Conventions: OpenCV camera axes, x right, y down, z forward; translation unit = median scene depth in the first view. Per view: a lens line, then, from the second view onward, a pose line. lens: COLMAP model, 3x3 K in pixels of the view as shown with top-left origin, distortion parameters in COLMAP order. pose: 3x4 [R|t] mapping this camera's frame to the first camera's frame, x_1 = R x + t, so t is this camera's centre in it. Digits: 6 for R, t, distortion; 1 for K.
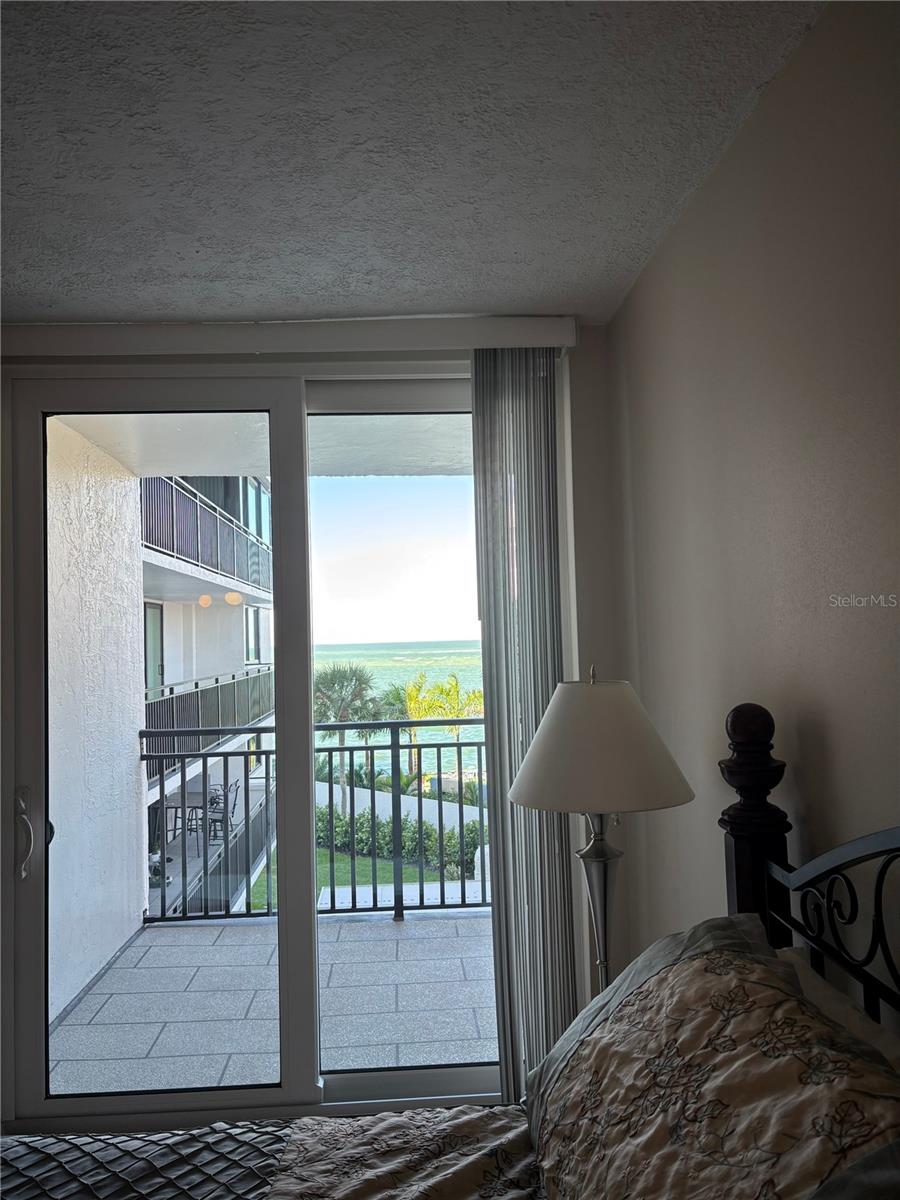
lens RADIAL K [[908.8, 0, 448.6], [0, 908.8, 599.8], [0, 0, 1]] dist [-0.000347, -0.000104]
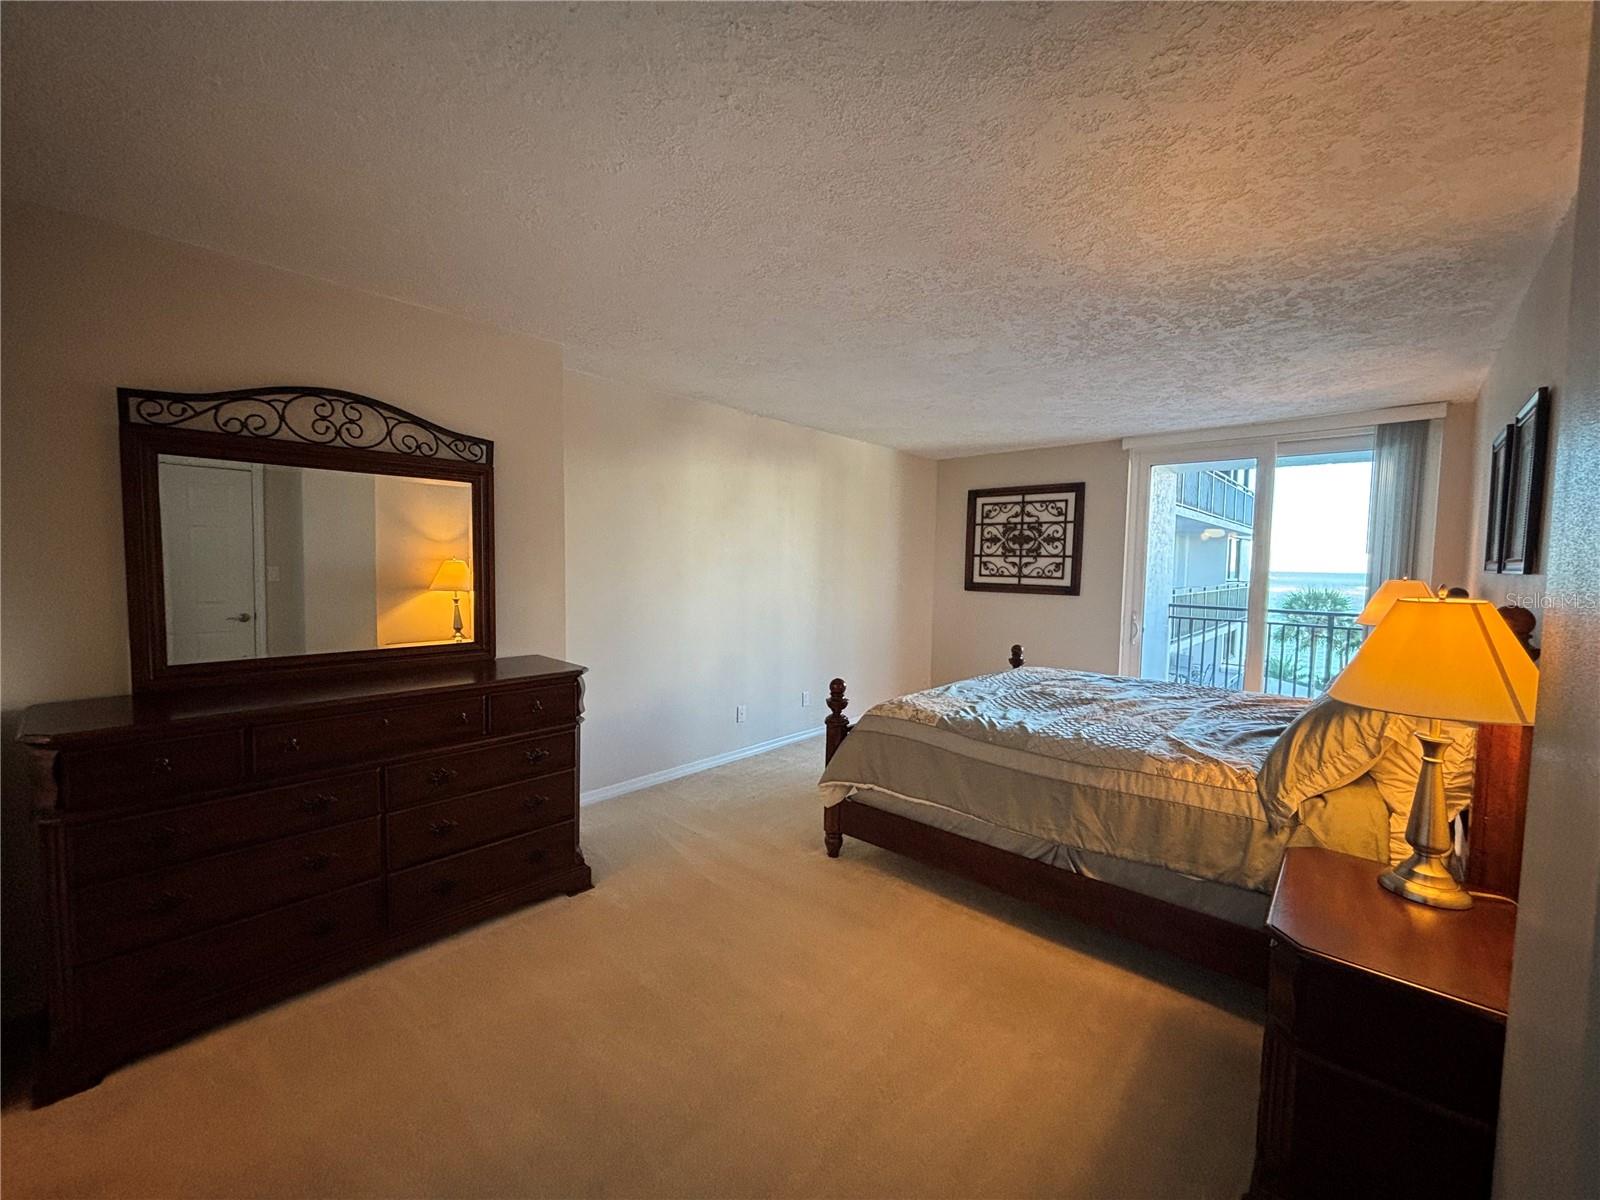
lens RADIAL K [[649.6, 0, 791.2], [0, 649.6, 601.7], [0, 0, 1]] dist [0.011797, -0.000020]
pose [[0.695092, 0.079962, -0.714460, 0.027875], [0.001343, 0.993649, 0.112516, -0.011257], [0.718919, -0.079168, 0.690570, -0.165128]]
